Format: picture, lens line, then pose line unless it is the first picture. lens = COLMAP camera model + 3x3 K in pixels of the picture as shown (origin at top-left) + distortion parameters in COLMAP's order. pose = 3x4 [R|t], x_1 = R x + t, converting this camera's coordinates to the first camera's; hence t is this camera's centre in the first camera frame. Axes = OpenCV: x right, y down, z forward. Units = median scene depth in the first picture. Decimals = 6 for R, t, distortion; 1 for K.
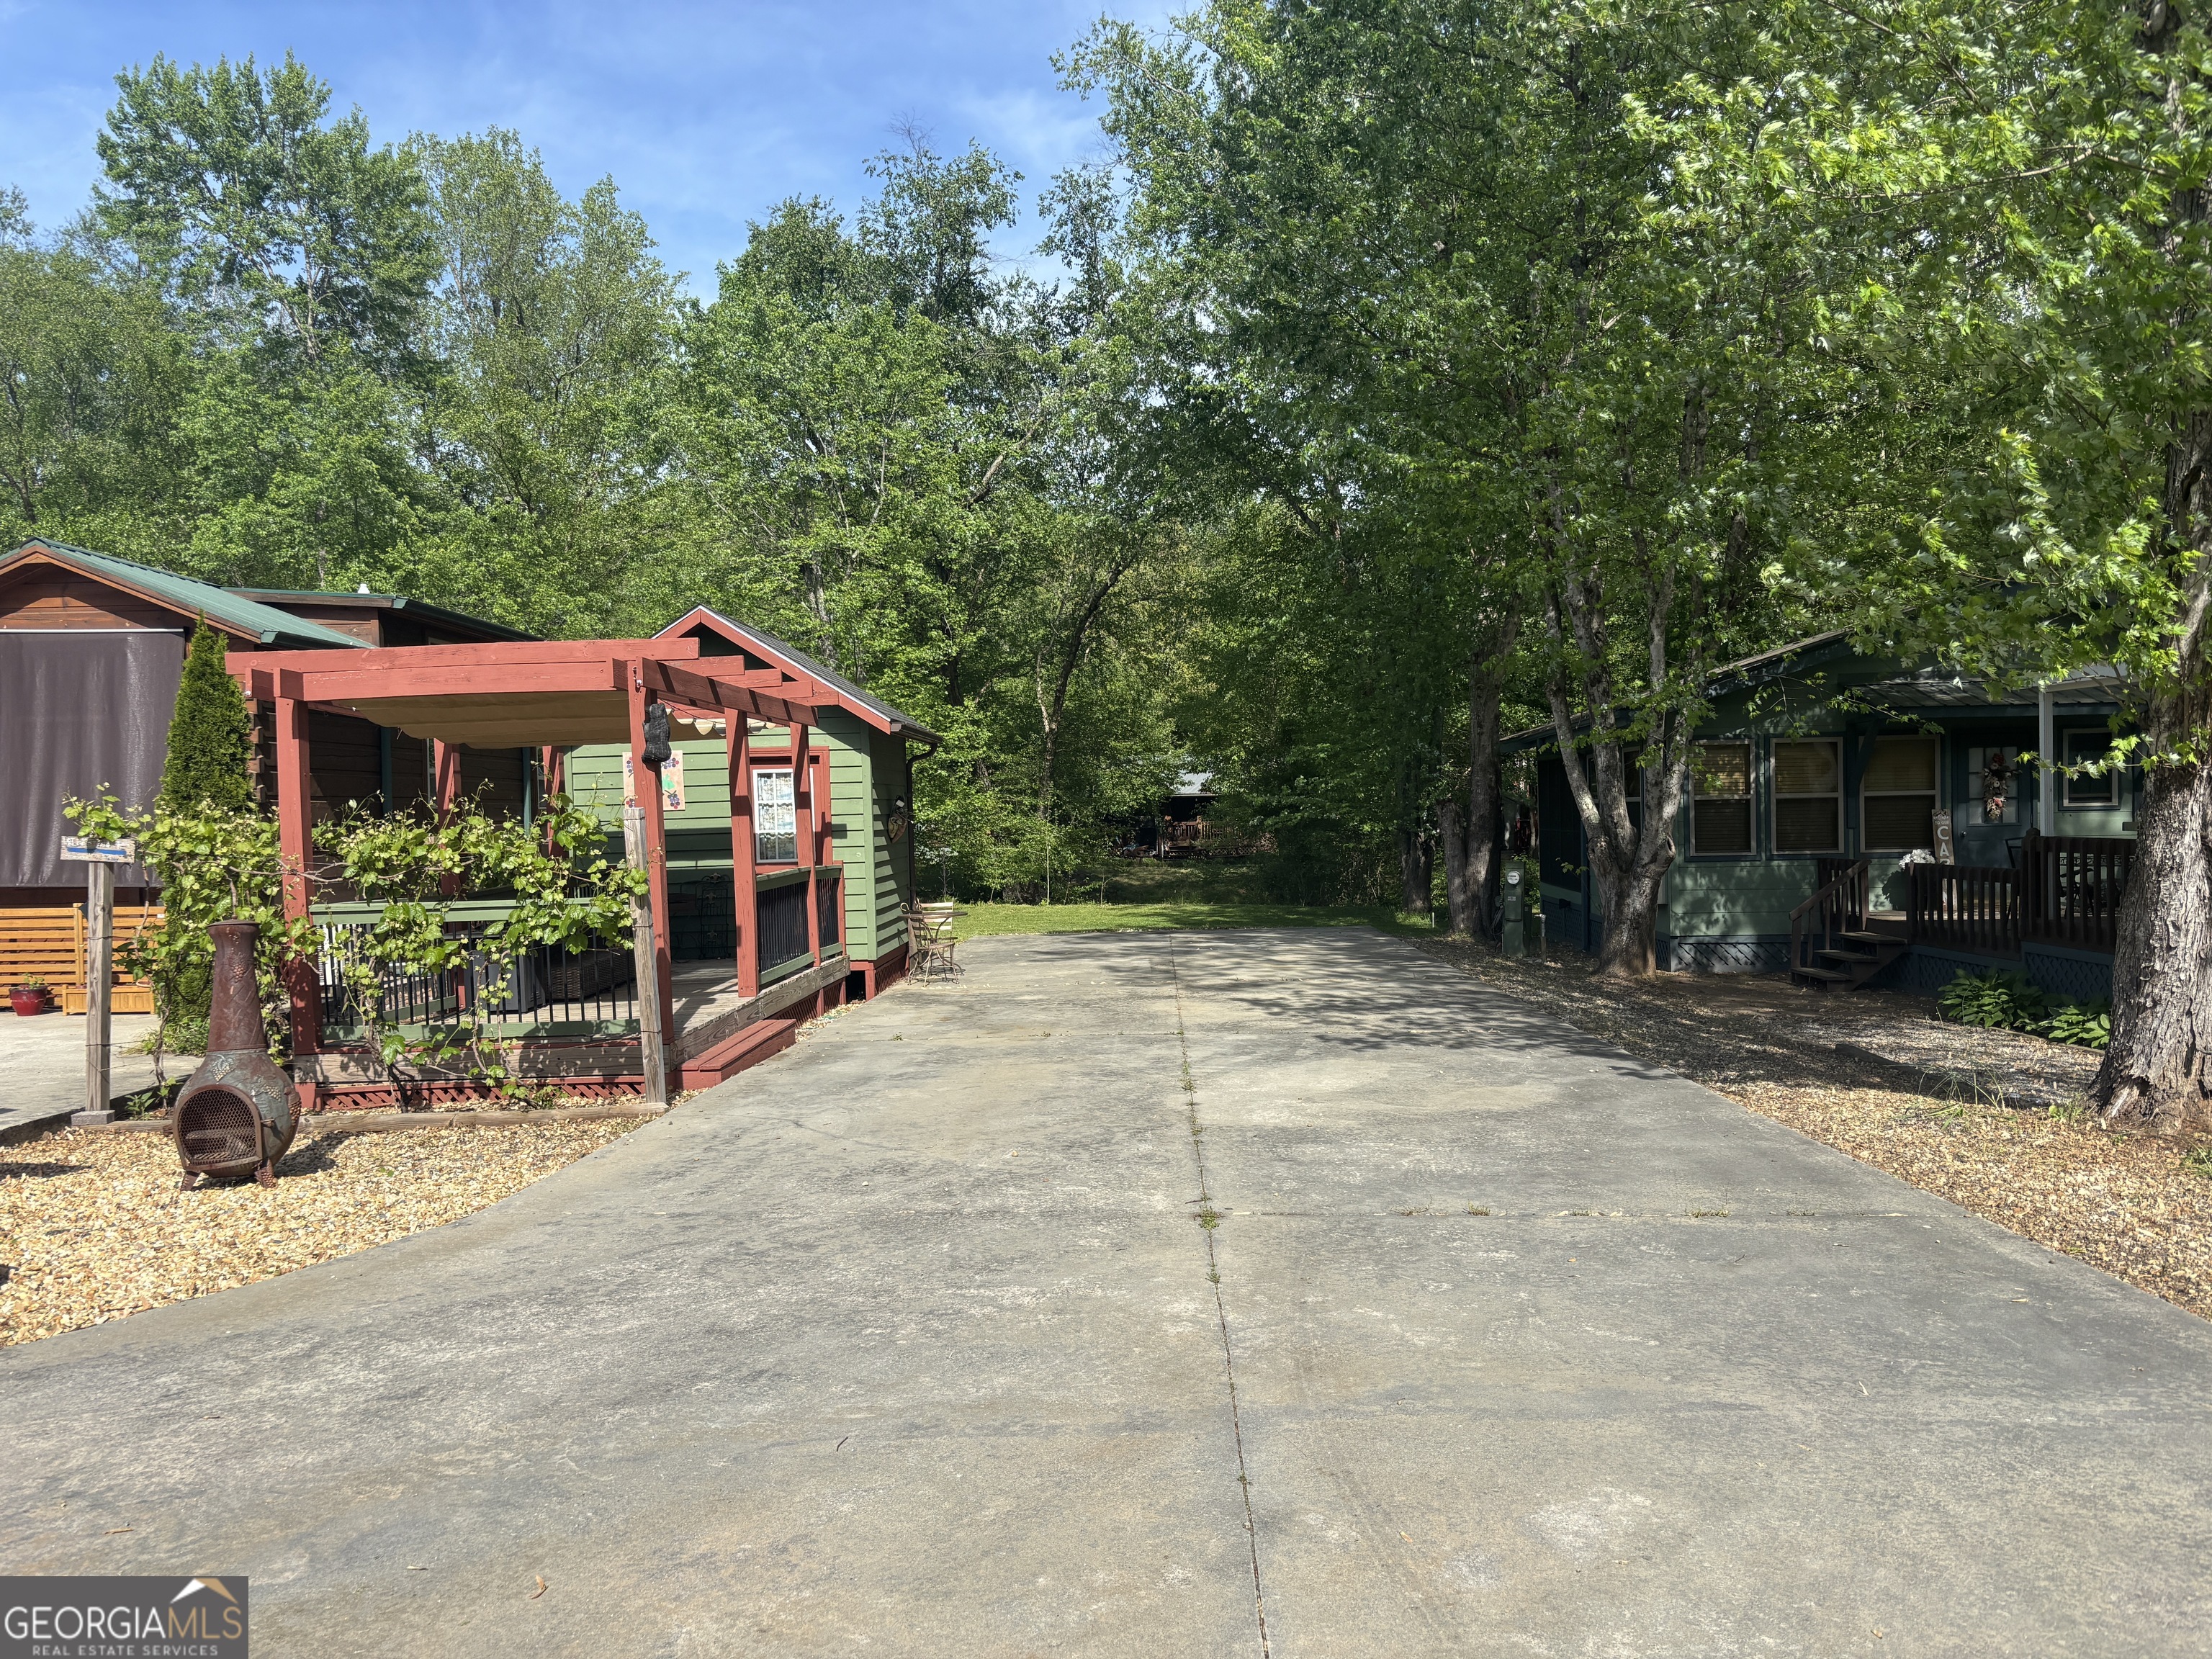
lens RADIAL K [[1610.9, 0, 1093.1], [0, 1610.9, 841.9], [0, 0, 1]] dist [0.049551, -0.068265]
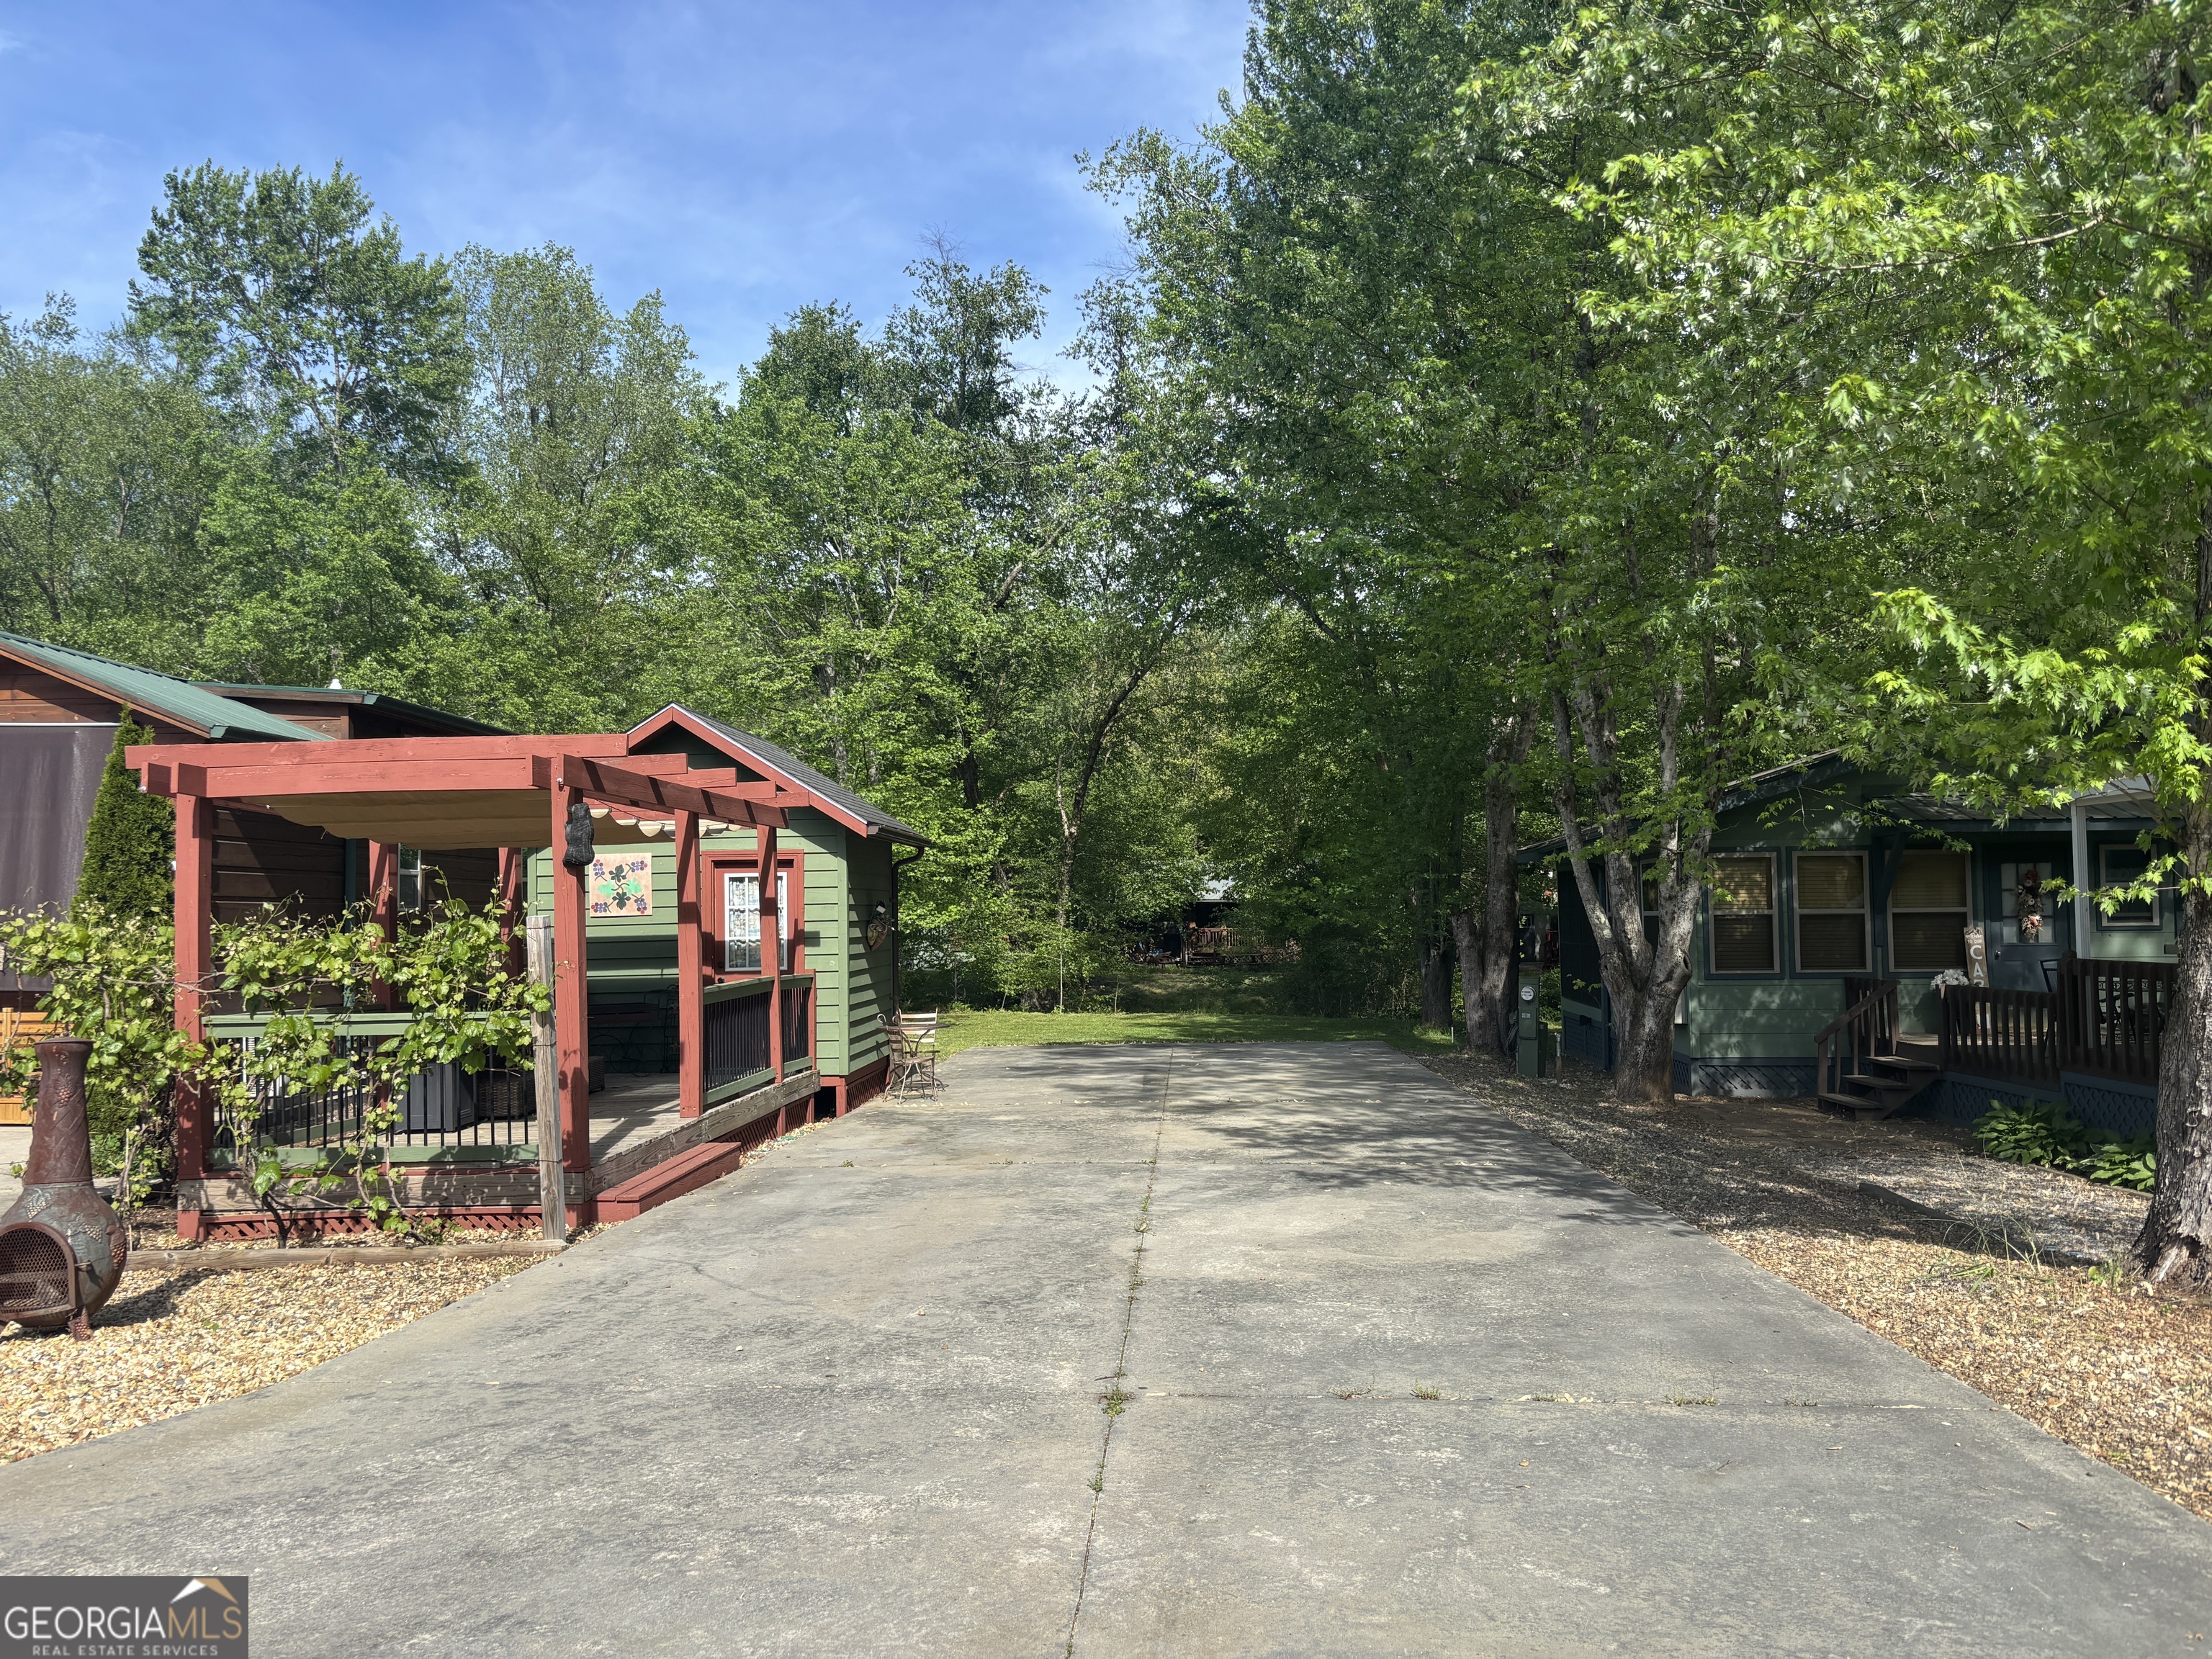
lens RADIAL K [[1610.7, 0, 1111.7], [0, 1610.7, 835.1], [0, 0, 1]] dist [0.047917, -0.066970]
pose [[0.999887, 0.009734, -0.011449, 0.030532], [-0.010500, 0.997574, -0.068821, -0.003921], [0.010751, 0.068933, 0.997563, 0.045234]]
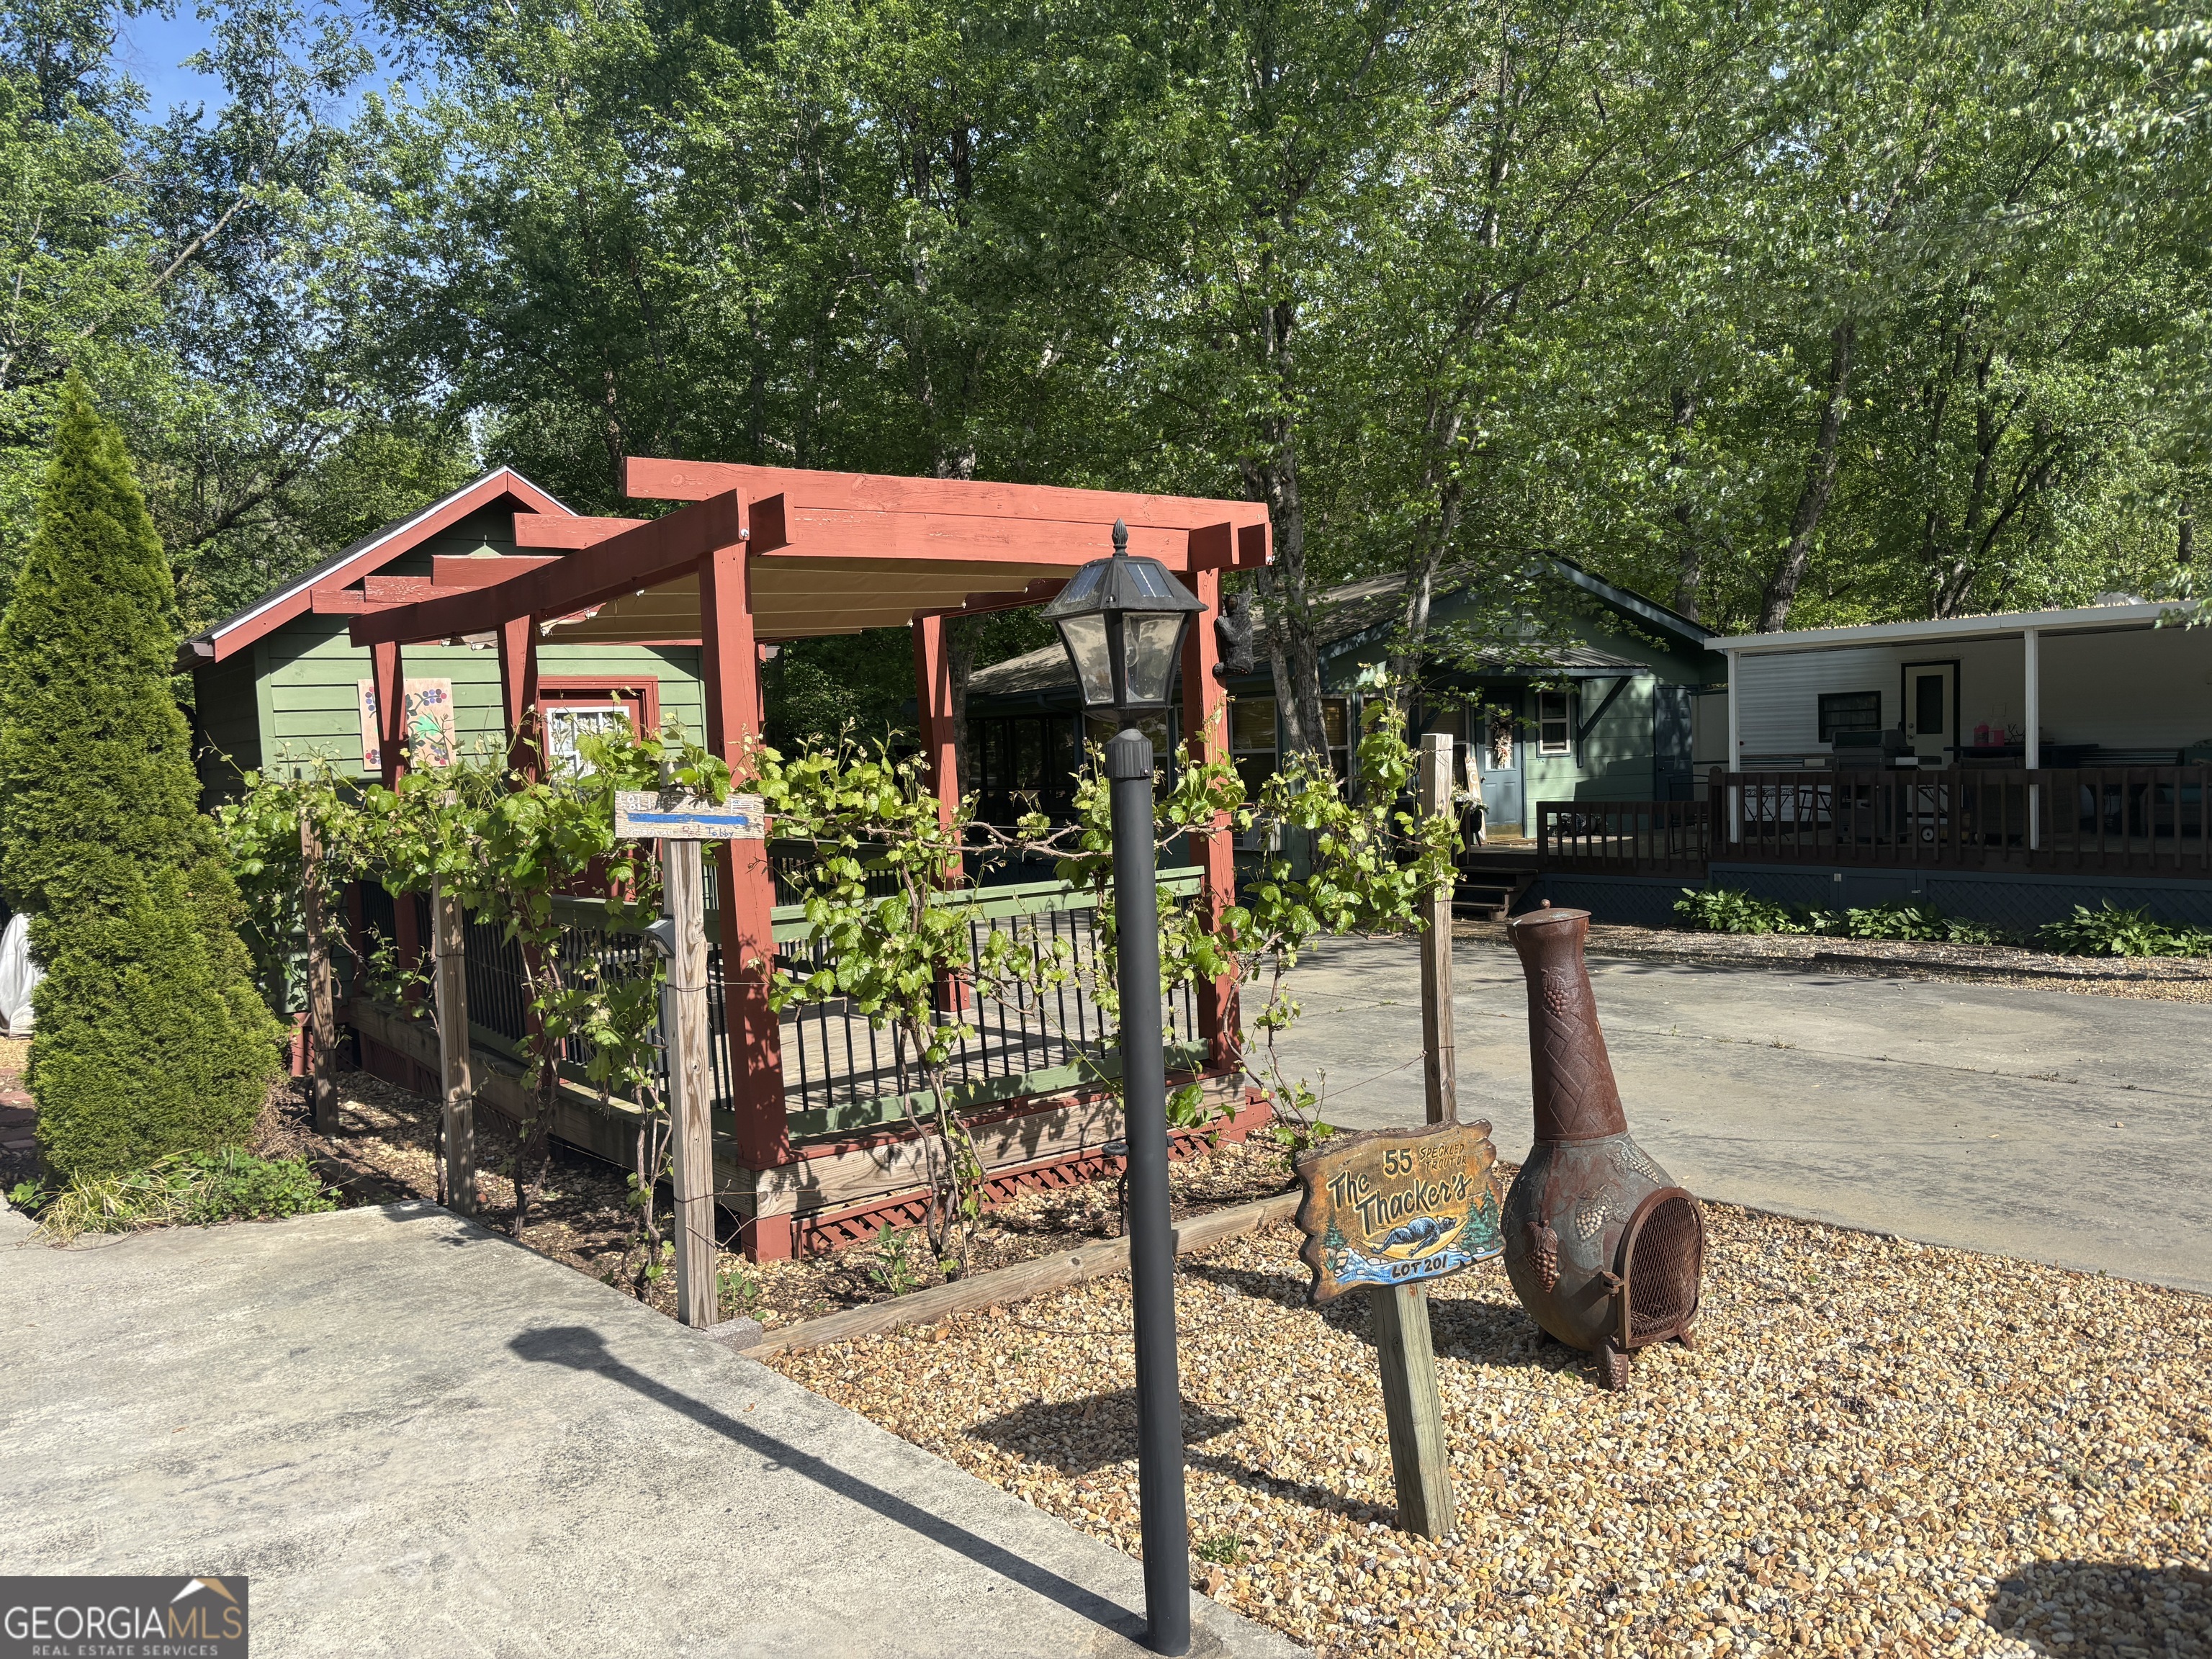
lens RADIAL K [[1610.7, 0, 1111.7], [0, 1610.7, 835.1], [0, 0, 1]] dist [0.047917, -0.066970]
pose [[0.786453, -0.038911, 0.616424, -0.461091], [0.031310, 0.999242, 0.023130, 0.001793], [-0.616857, 0.001109, 0.787075, 0.303645]]
